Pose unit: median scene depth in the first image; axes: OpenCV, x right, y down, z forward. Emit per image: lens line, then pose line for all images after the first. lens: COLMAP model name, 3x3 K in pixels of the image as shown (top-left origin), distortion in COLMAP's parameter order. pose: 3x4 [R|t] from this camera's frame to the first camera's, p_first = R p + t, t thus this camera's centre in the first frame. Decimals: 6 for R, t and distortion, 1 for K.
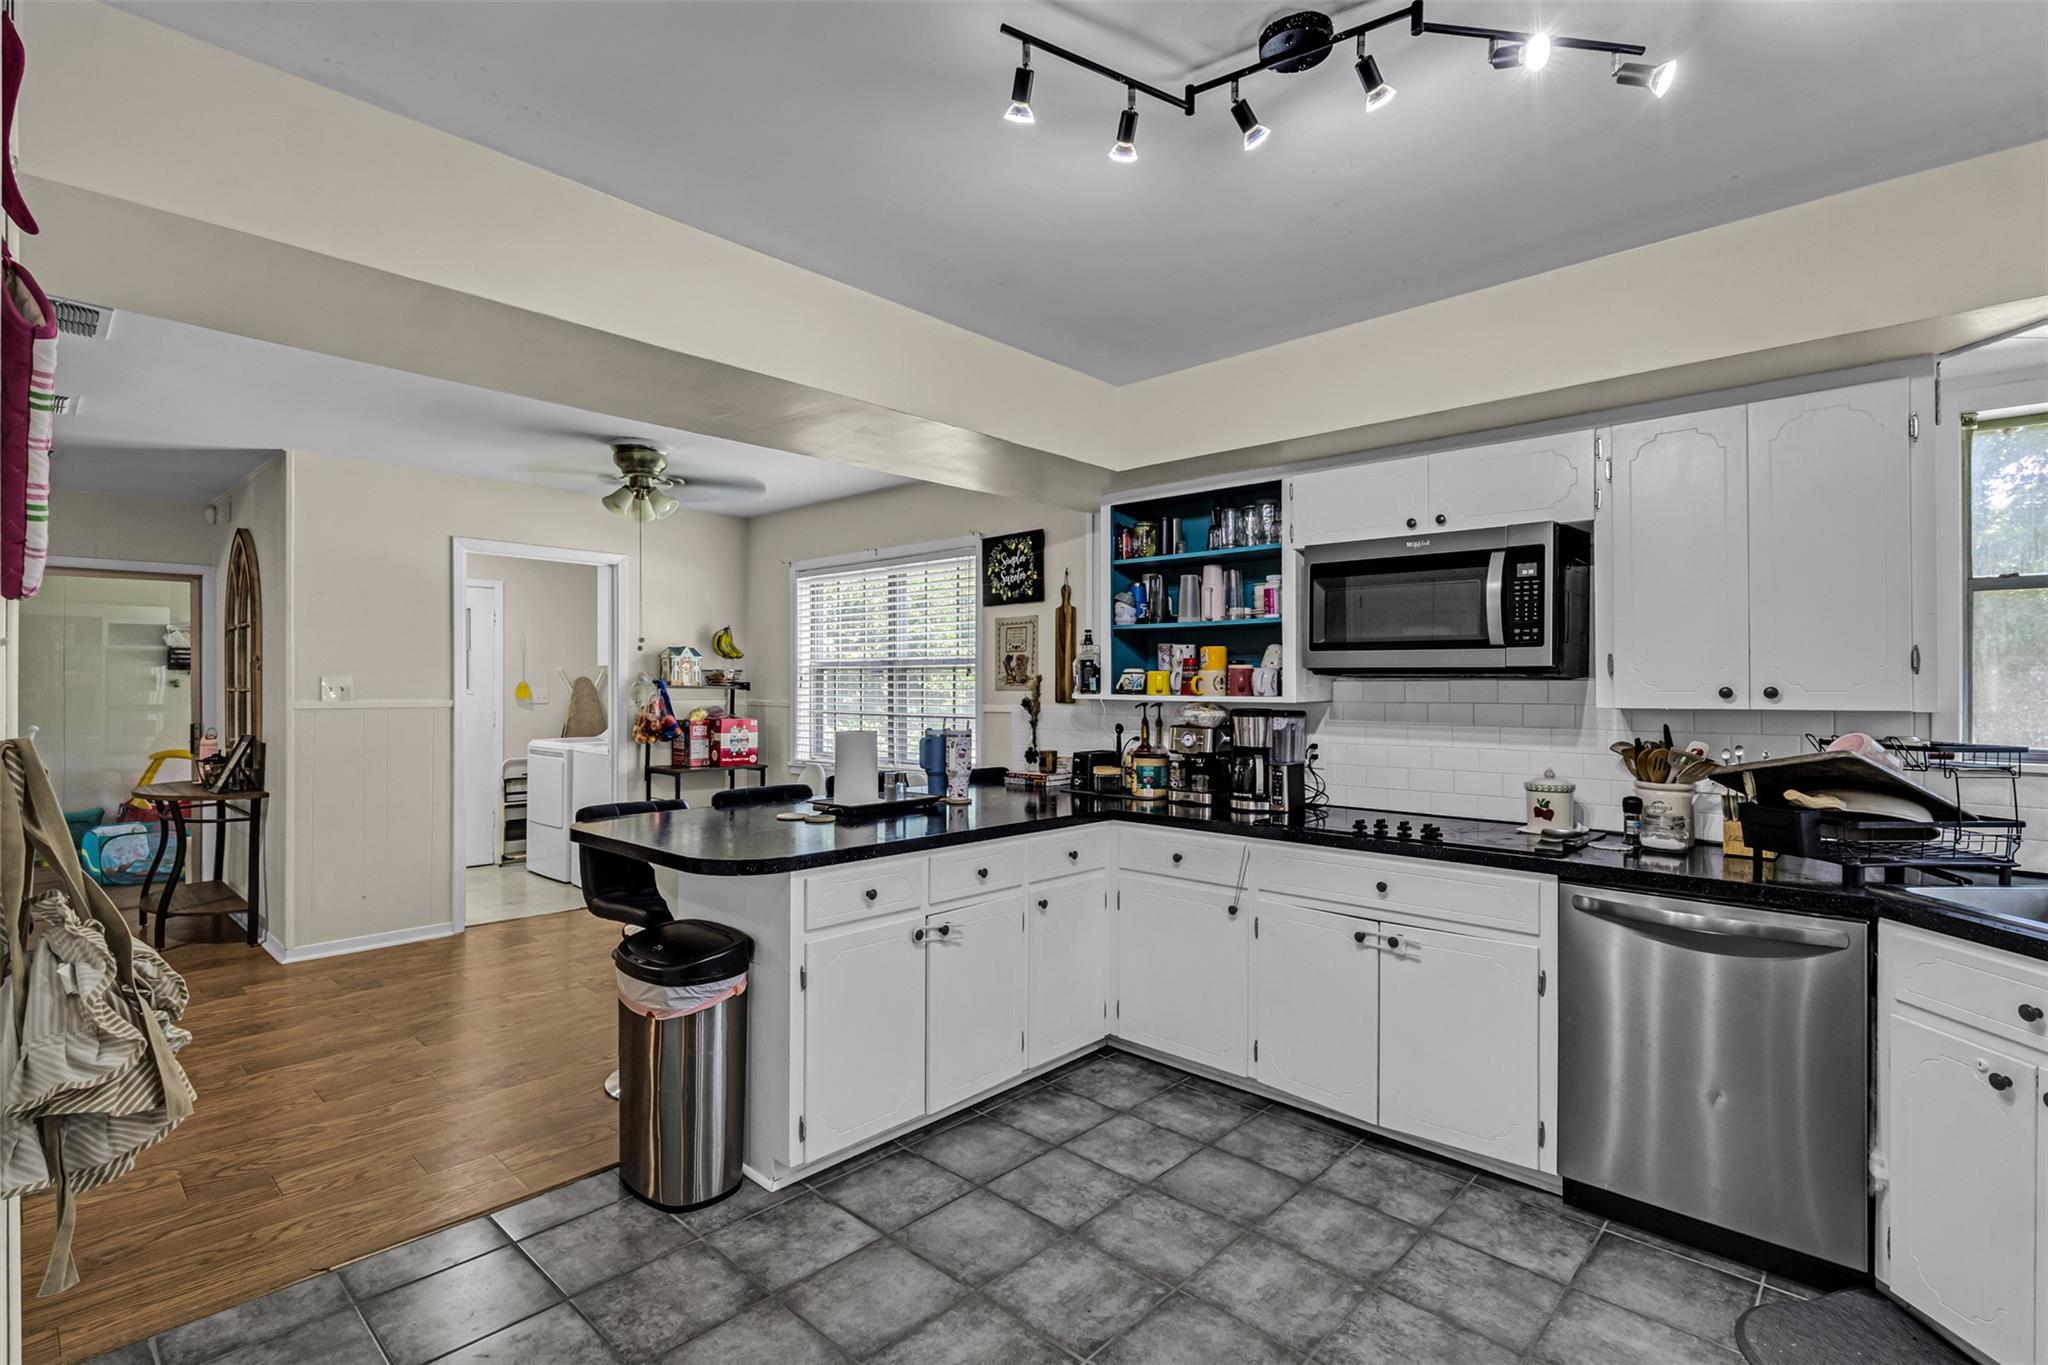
lens RADIAL K [[957.9, 0, 1024.7], [0, 957.9, 683.9], [0, 0, 1]] dist [0.004159, 0.000016]
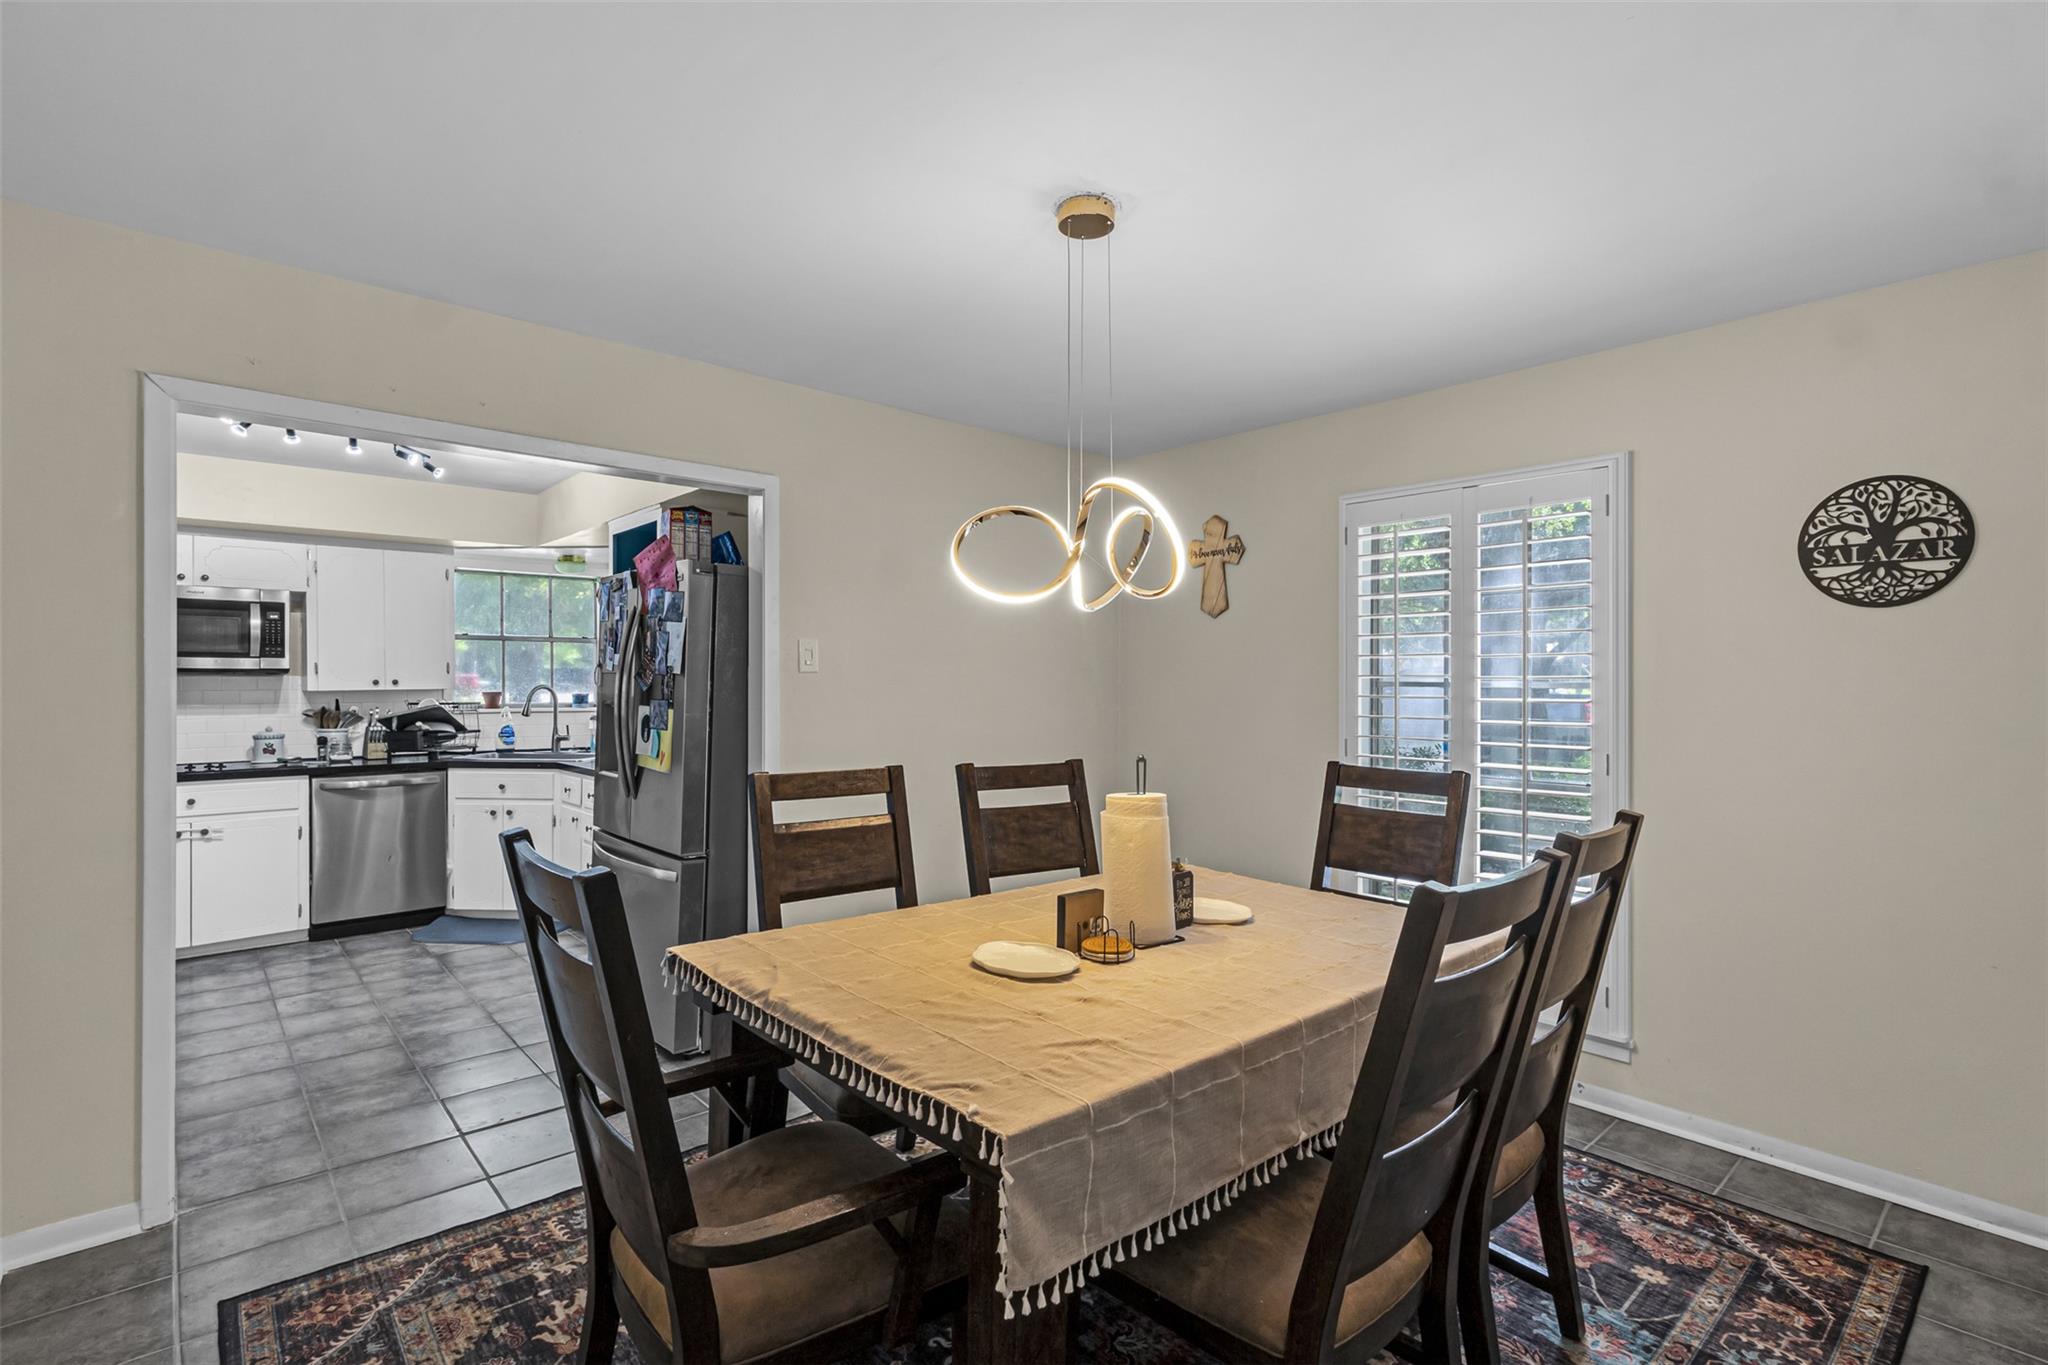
lens RADIAL K [[957.9, 0, 1023.2], [0, 957.9, 677.4], [0, 0, 1]] dist [0.004159, 0.000016]
pose [[0.089985, -0.000223, 0.995943, -0.721716], [0.000855, 1.000000, 0.000147, -0.000234], [-0.995943, 0.000838, 0.089985, -0.359358]]
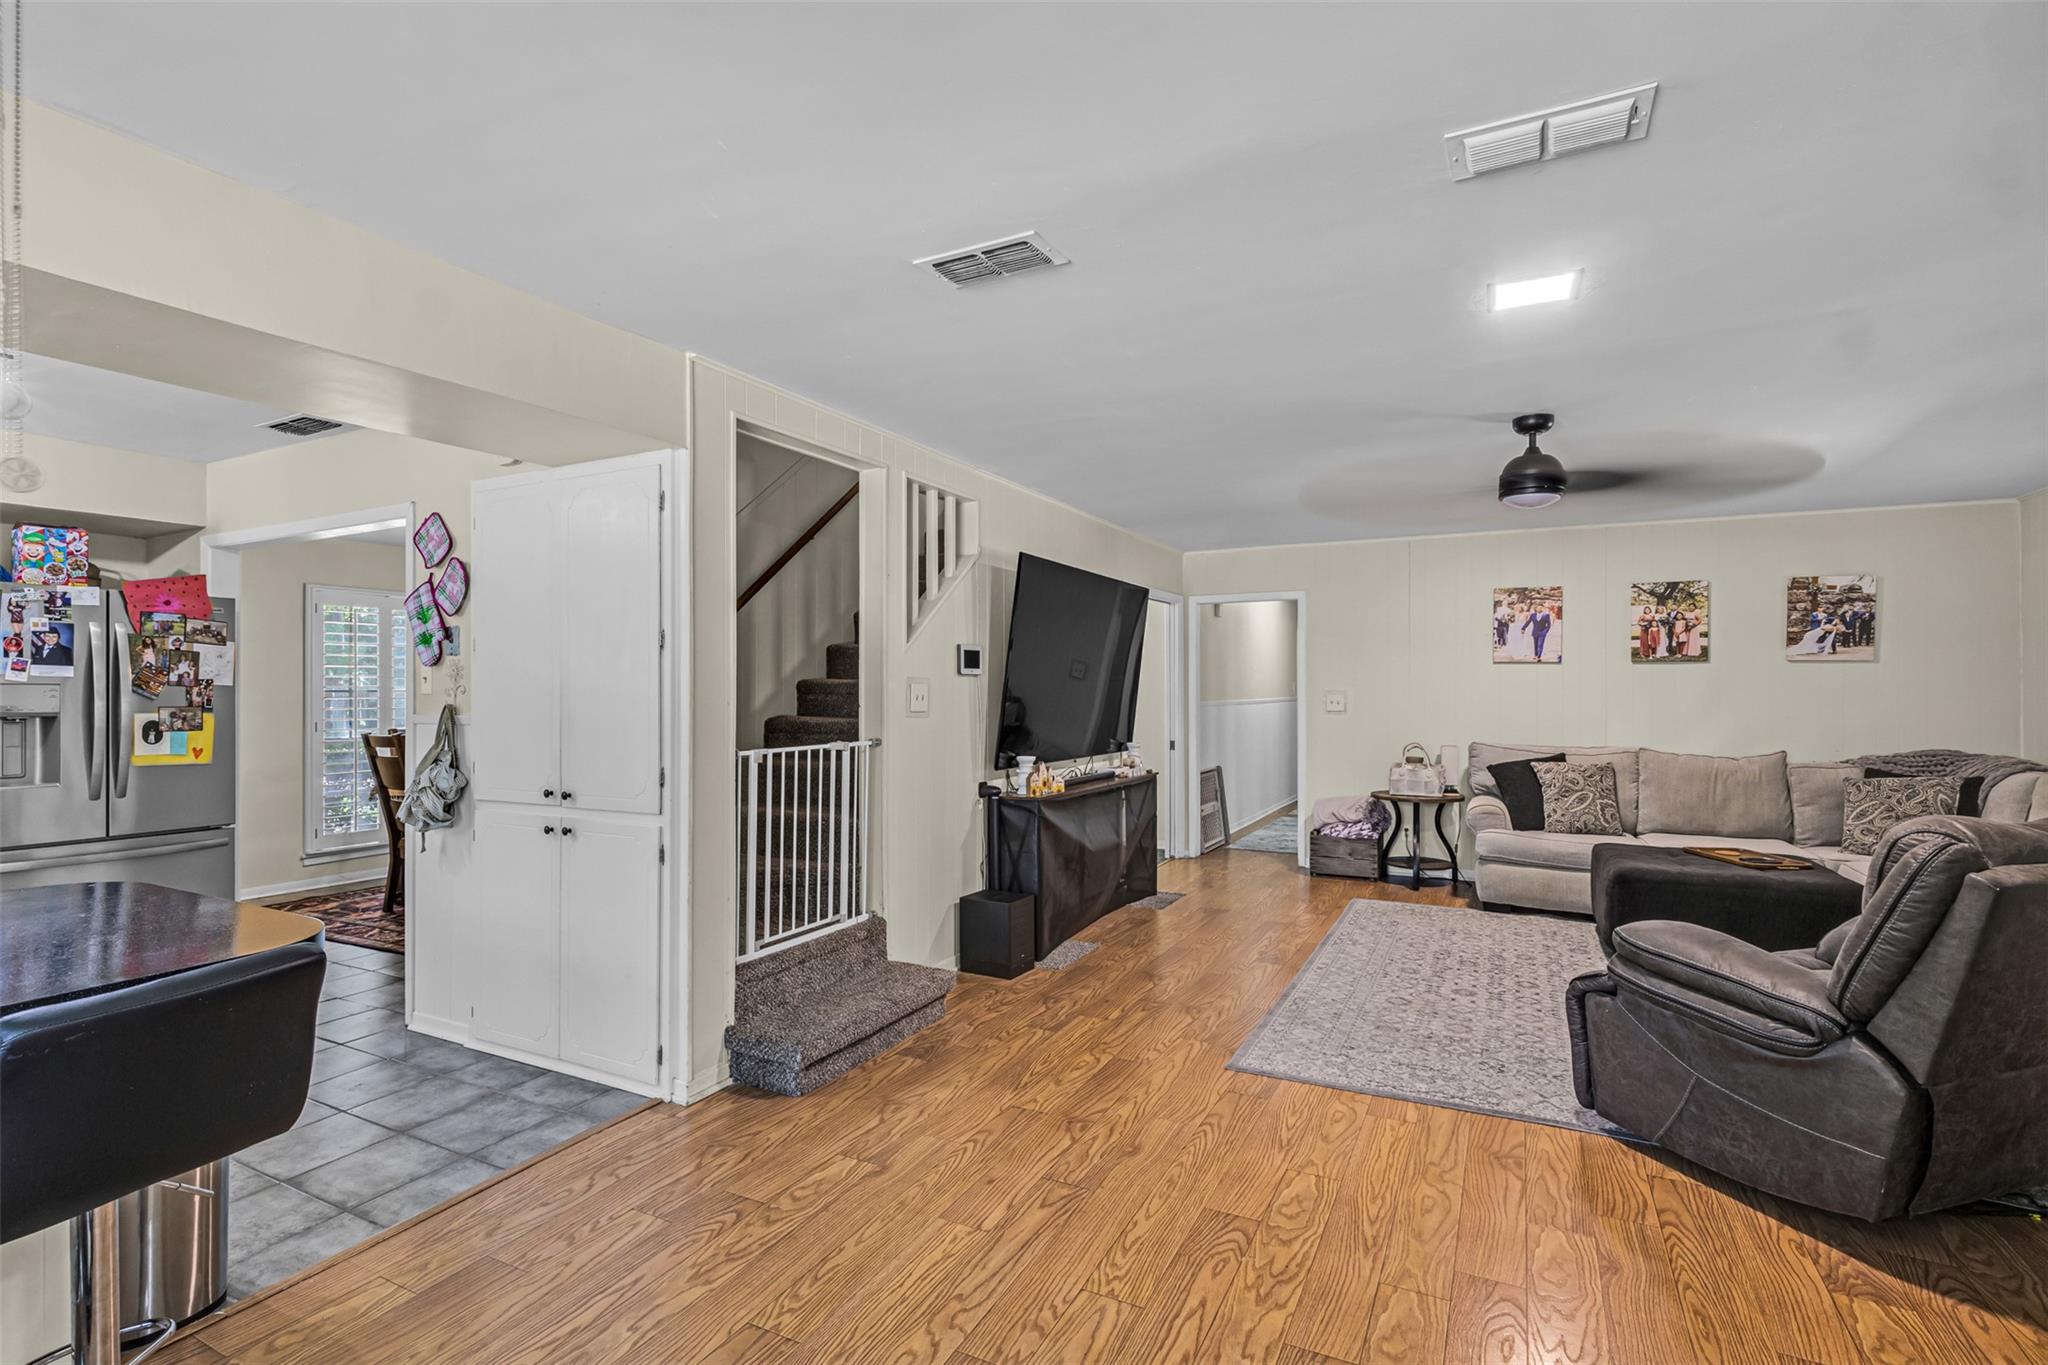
lens RADIAL K [[957.9, 0, 1024.8], [0, 957.9, 681.4], [0, 0, 1]] dist [0.004159, 0.000016]
pose [[-0.964102, -0.000322, -0.265532, -0.513666], [0.000437, 0.999996, -0.002798, -0.002518], [0.265532, -0.002814, -0.964098, 1.175144]]
